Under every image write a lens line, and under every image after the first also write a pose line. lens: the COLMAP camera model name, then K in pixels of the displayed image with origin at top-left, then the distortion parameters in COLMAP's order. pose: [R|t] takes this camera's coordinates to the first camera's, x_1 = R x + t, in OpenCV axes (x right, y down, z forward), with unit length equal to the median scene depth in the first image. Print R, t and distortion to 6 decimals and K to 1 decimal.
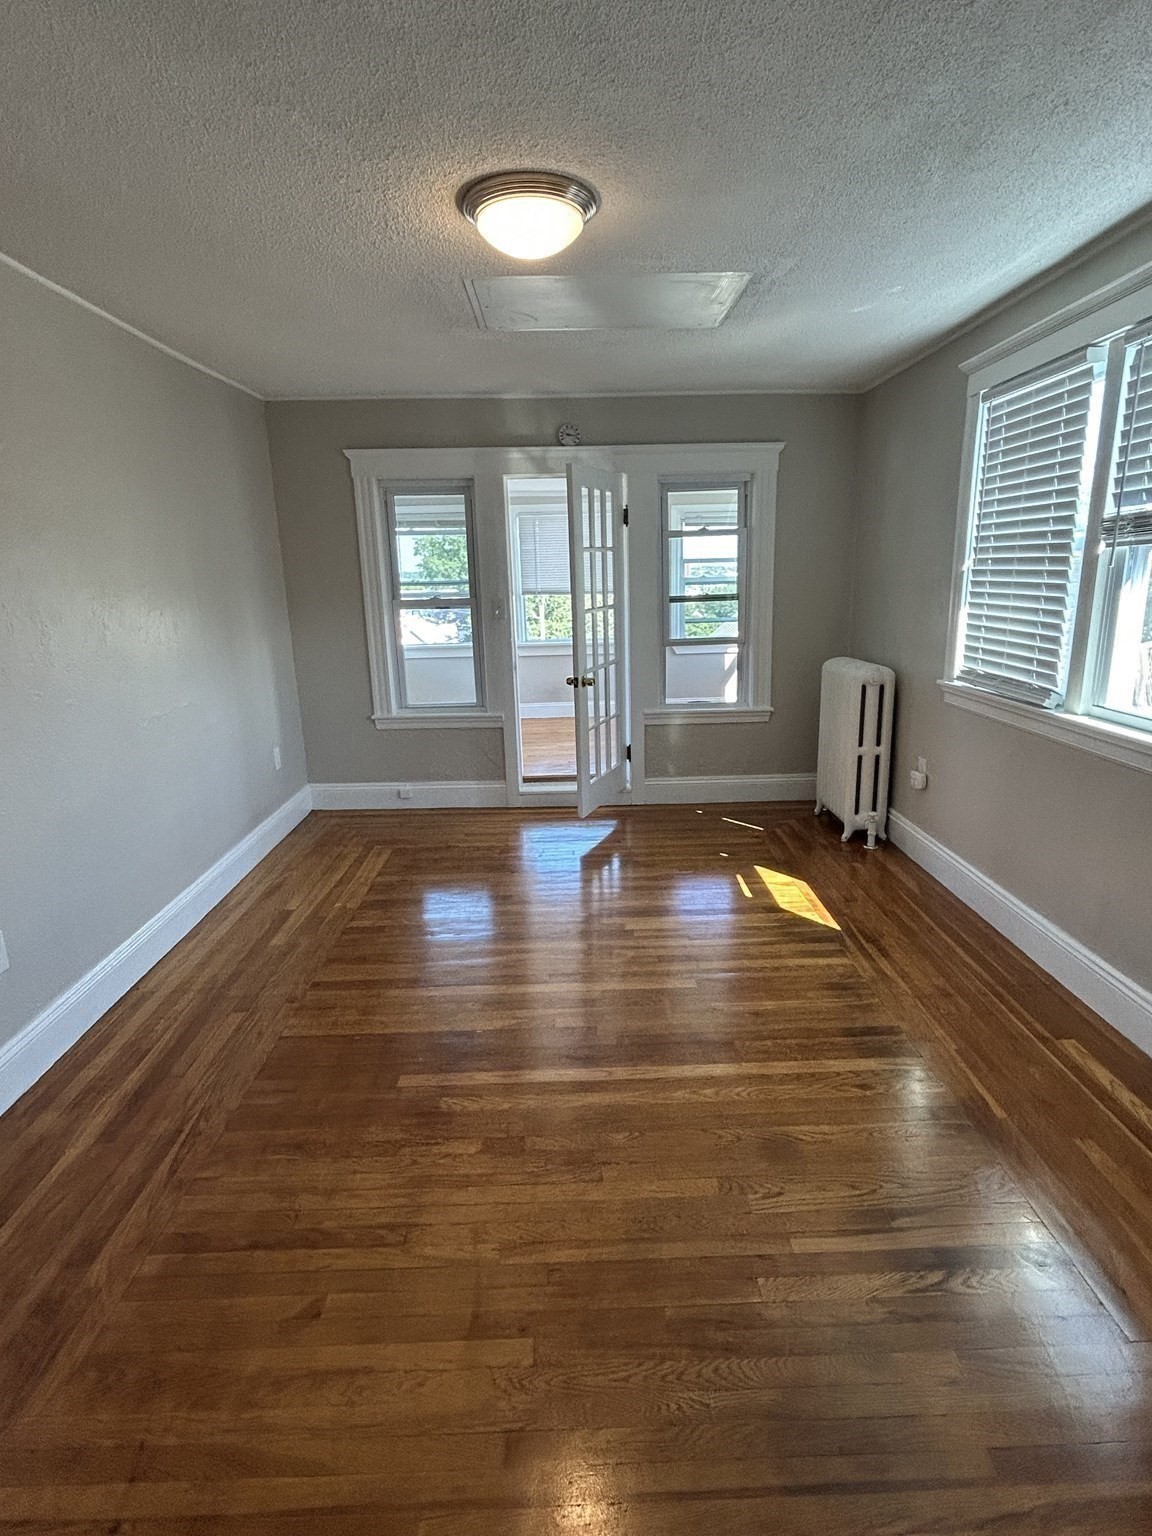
lens RADIAL K [[782.0, 0, 579.6], [0, 782.0, 775.1], [0, 0, 1]] dist [0.003768, 0.003006]
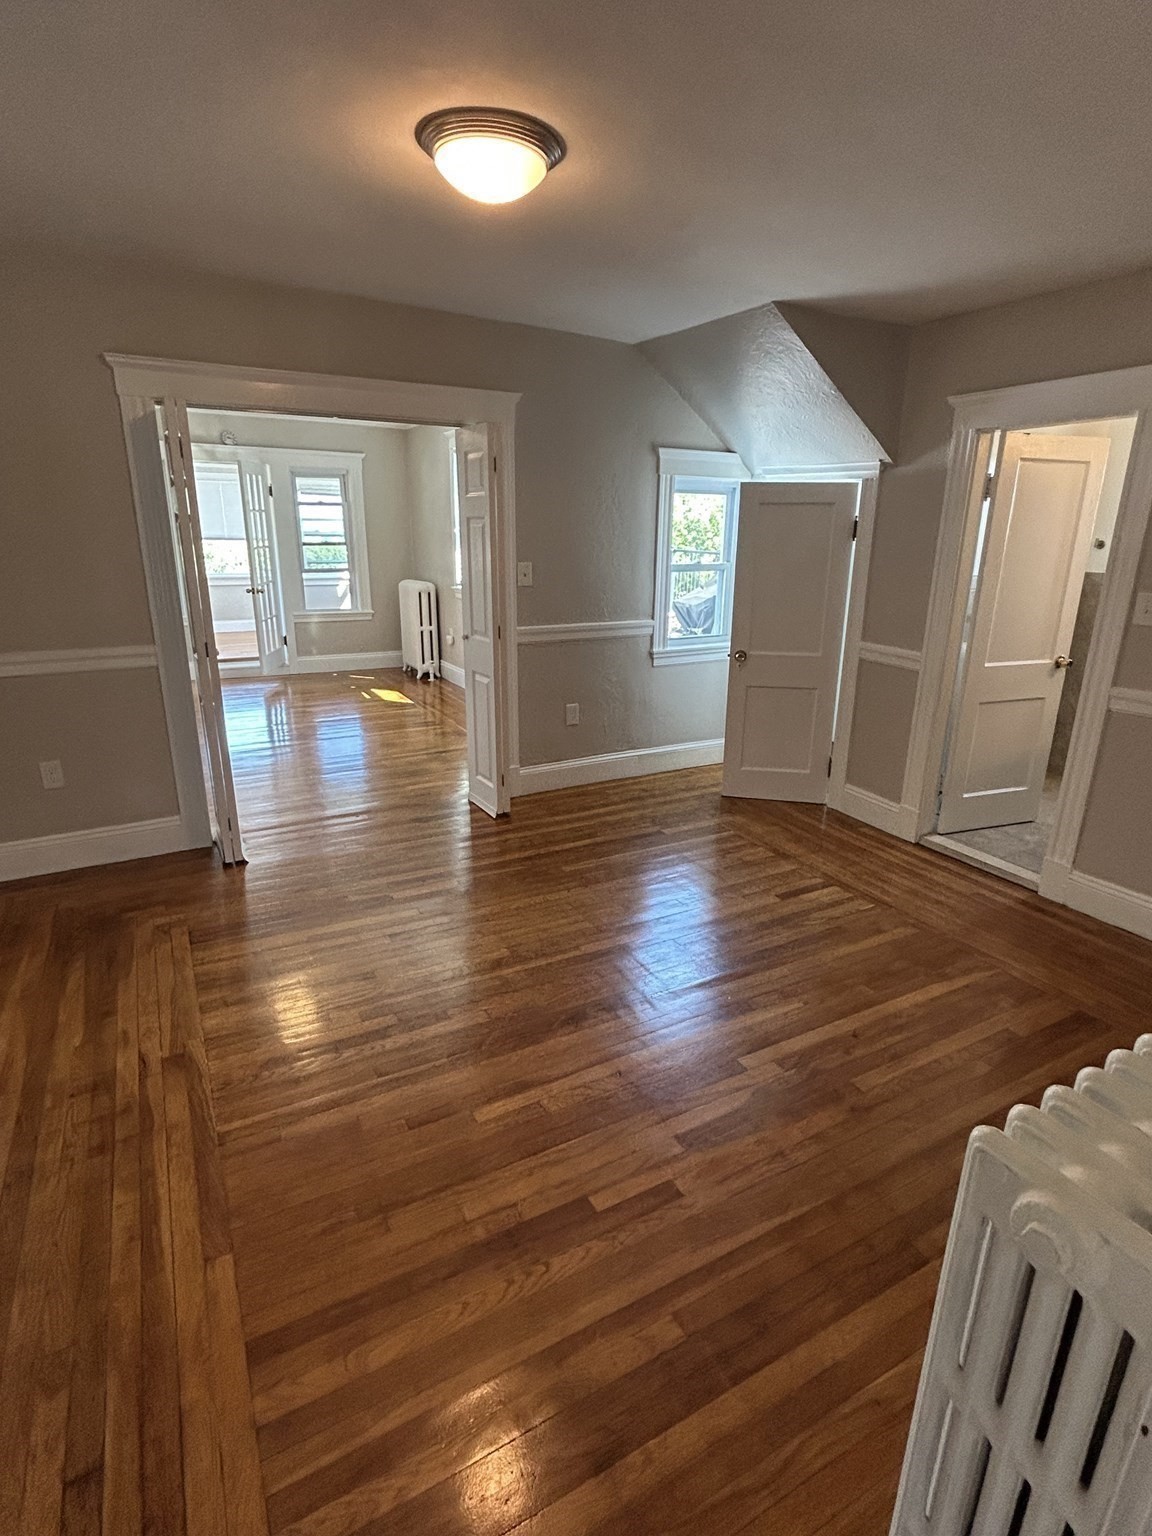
lens RADIAL K [[782.0, 0, 581.8], [0, 782.0, 772.7], [0, 0, 1]] dist [0.003768, 0.003006]
pose [[0.882219, -0.102830, 0.459473, -0.181454], [0.080978, 0.994456, 0.067075, 0.198996], [-0.463823, -0.021968, 0.885655, -0.770528]]
